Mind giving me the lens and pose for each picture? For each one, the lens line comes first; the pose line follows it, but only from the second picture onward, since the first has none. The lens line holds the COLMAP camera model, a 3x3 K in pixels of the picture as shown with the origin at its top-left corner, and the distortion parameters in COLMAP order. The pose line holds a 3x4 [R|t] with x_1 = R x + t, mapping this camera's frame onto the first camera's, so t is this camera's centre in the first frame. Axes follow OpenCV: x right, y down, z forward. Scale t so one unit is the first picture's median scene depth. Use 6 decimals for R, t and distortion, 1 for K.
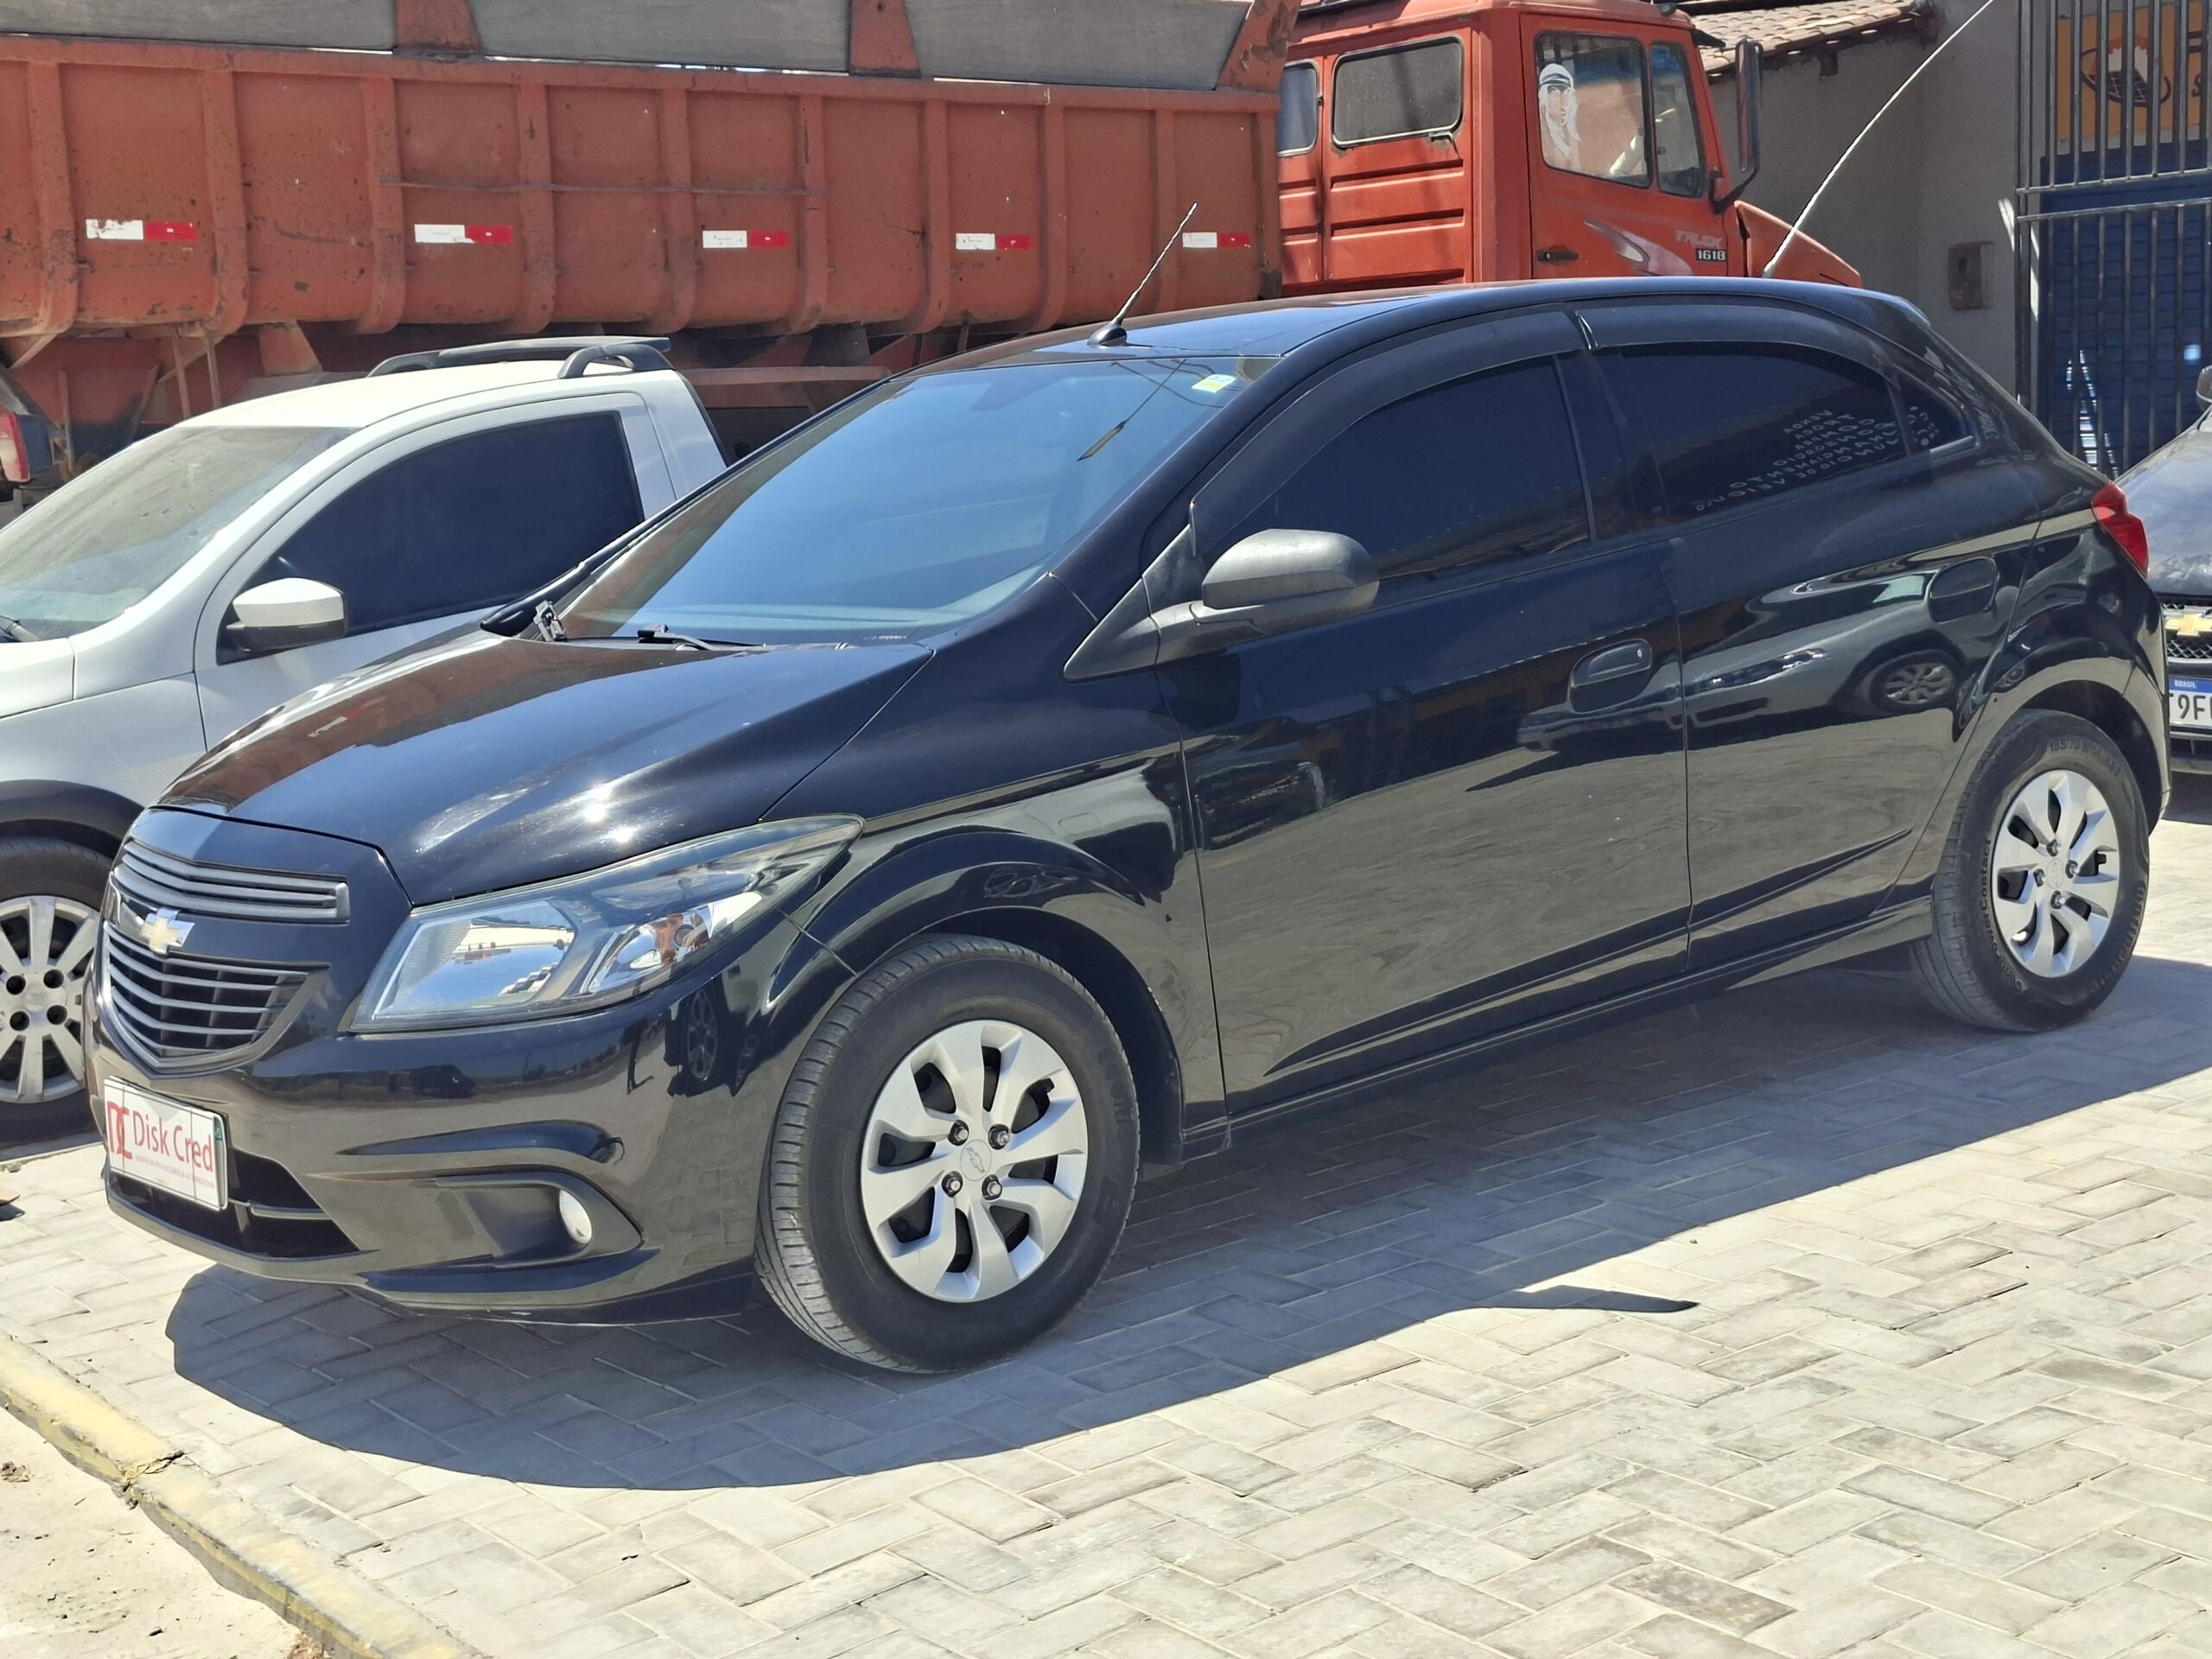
lens RADIAL K [[3050.3, 0, 1110.9], [0, 3050.3, 827.8], [0, 0, 1]] dist [0.184144, -0.447213]
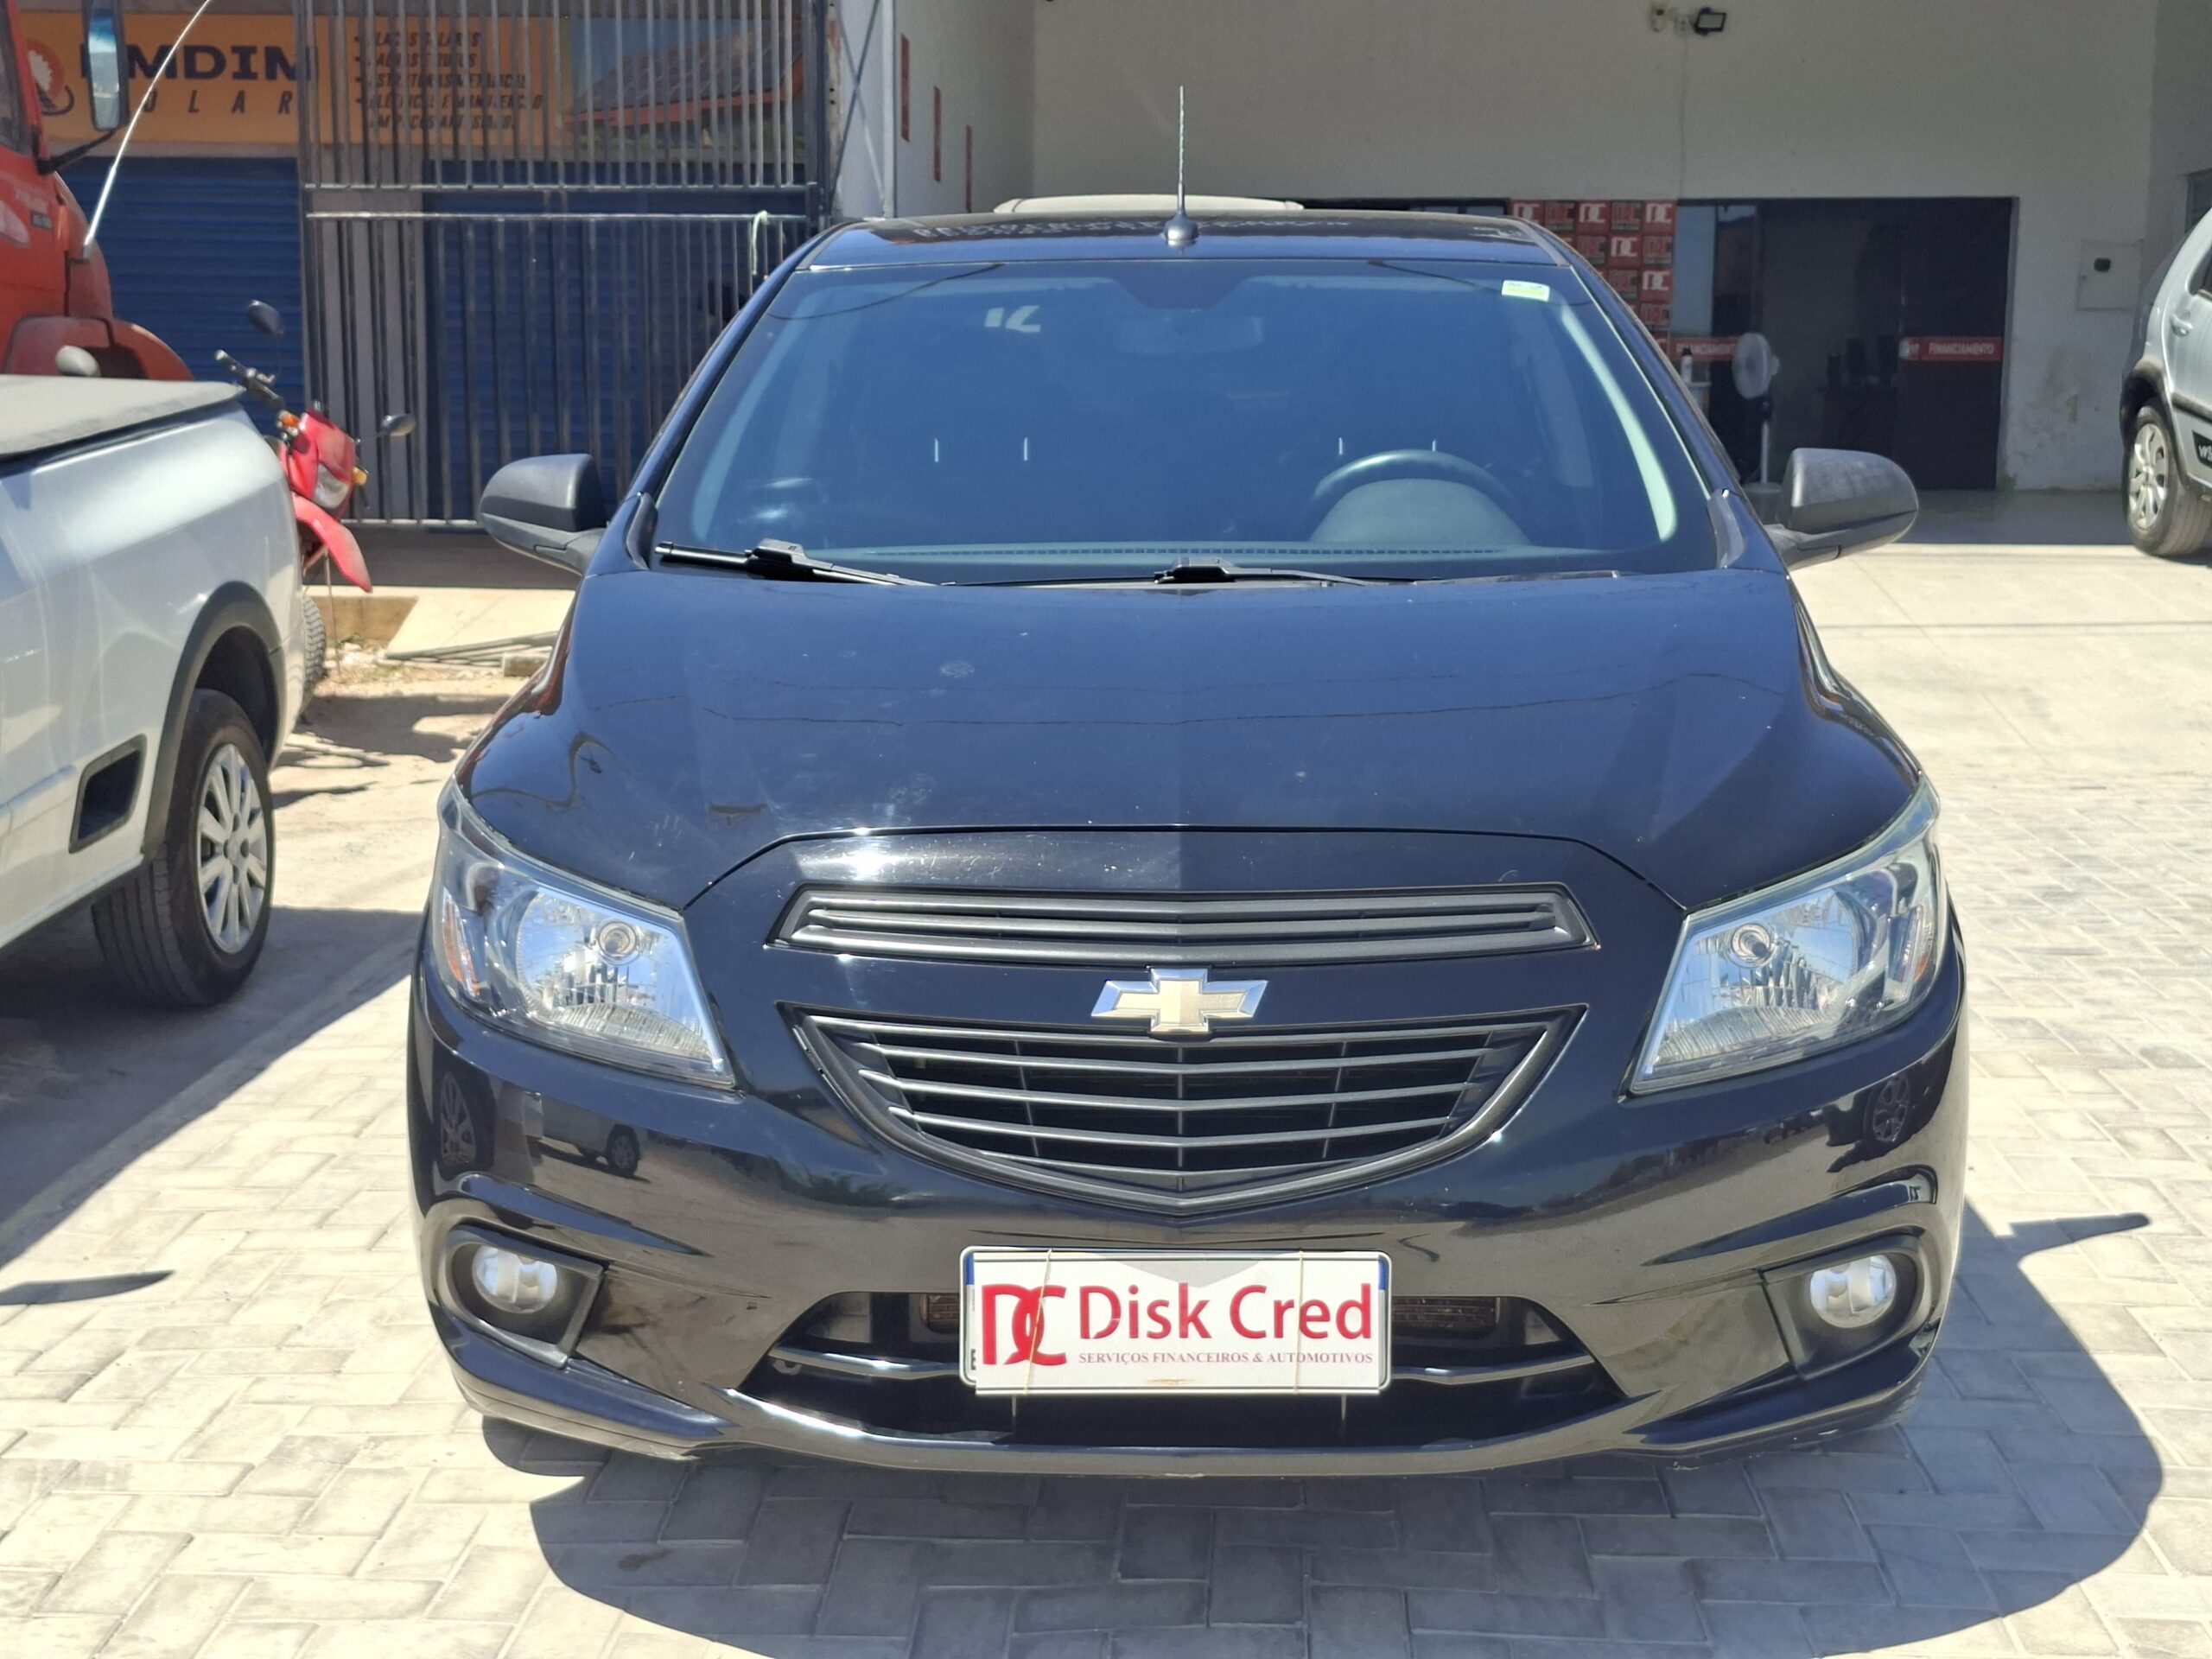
lens RADIAL K [[3057.2, 0, 1085.5], [0, 3057.2, 826.4], [0, 0, 1]] dist [0.172641, -0.354436]
pose [[0.656045, -0.060045, 0.752330, -0.729700], [0.074953, 0.997086, 0.014219, -0.013355], [-0.750991, 0.047061, 0.658633, 0.521333]]
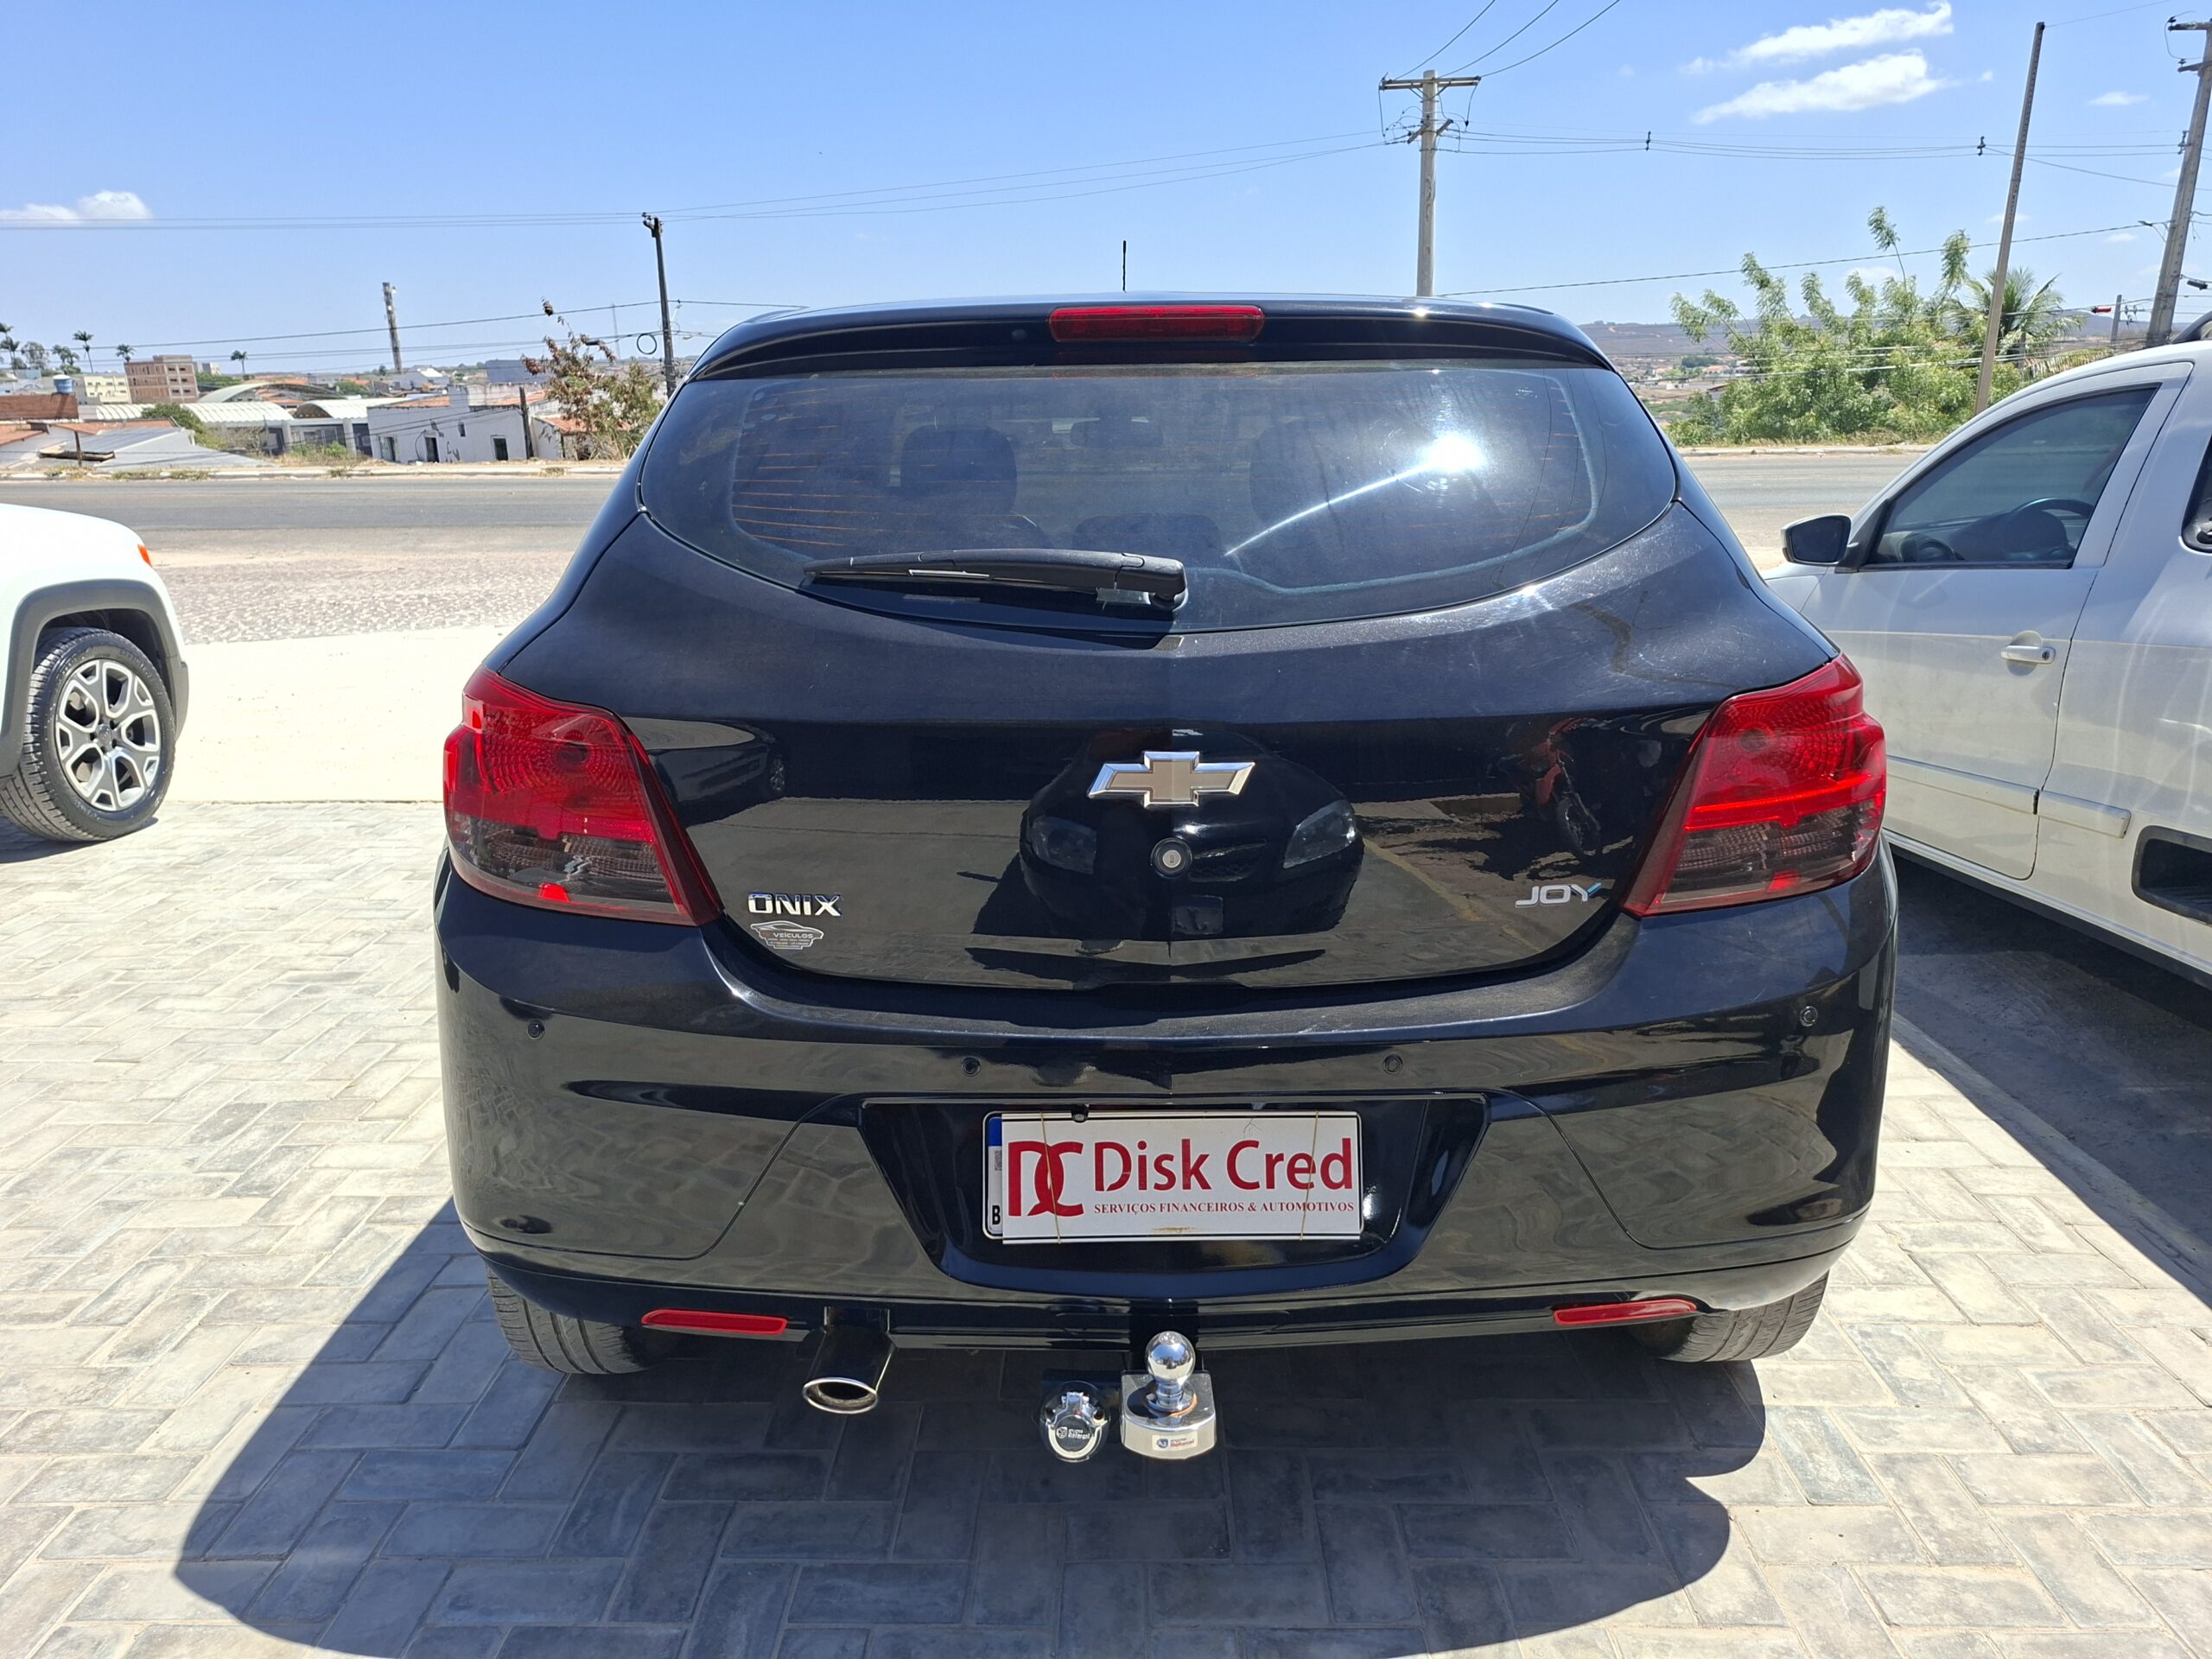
lens RADIAL K [[1538.0, 0, 1094.5], [0, 1538.0, 819.0], [0, 0, 1]] dist [0.072749, -0.070183]
pose [[-0.625763, 0.253799, -0.737568, 0.584142], [-0.067398, 0.924454, 0.375289, -0.249631], [0.777096, 0.284553, -0.561384, 1.551932]]
